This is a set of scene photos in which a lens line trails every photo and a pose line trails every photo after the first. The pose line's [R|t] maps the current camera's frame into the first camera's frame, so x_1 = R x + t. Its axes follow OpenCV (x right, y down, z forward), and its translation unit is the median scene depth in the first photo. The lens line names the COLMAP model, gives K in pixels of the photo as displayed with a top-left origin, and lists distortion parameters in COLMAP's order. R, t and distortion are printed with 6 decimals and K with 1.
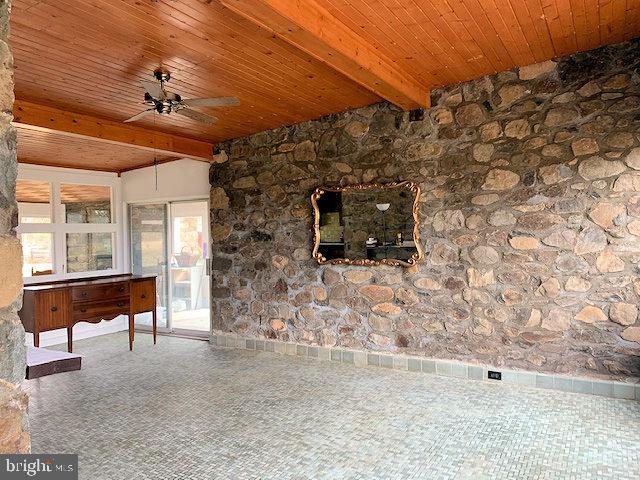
lens RADIAL K [[484.7, 0, 319.4], [0, 484.7, 237.7], [0, 0, 1]] dist [0.020878, -0.033392]
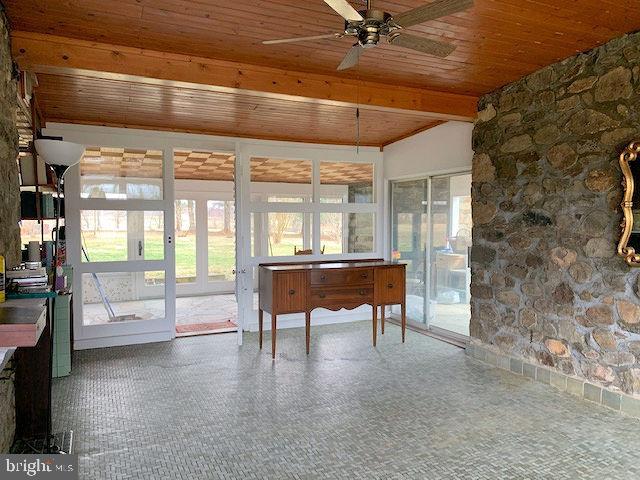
lens RADIAL K [[484.7, 0, 317.9], [0, 484.7, 244.3], [0, 0, 1]] dist [0.020878, -0.033392]
pose [[0.814295, 0.048610, -0.578413, 0.031292], [-0.020171, 0.998255, 0.055496, 0.000717], [0.580101, -0.033523, 0.813854, 0.240485]]
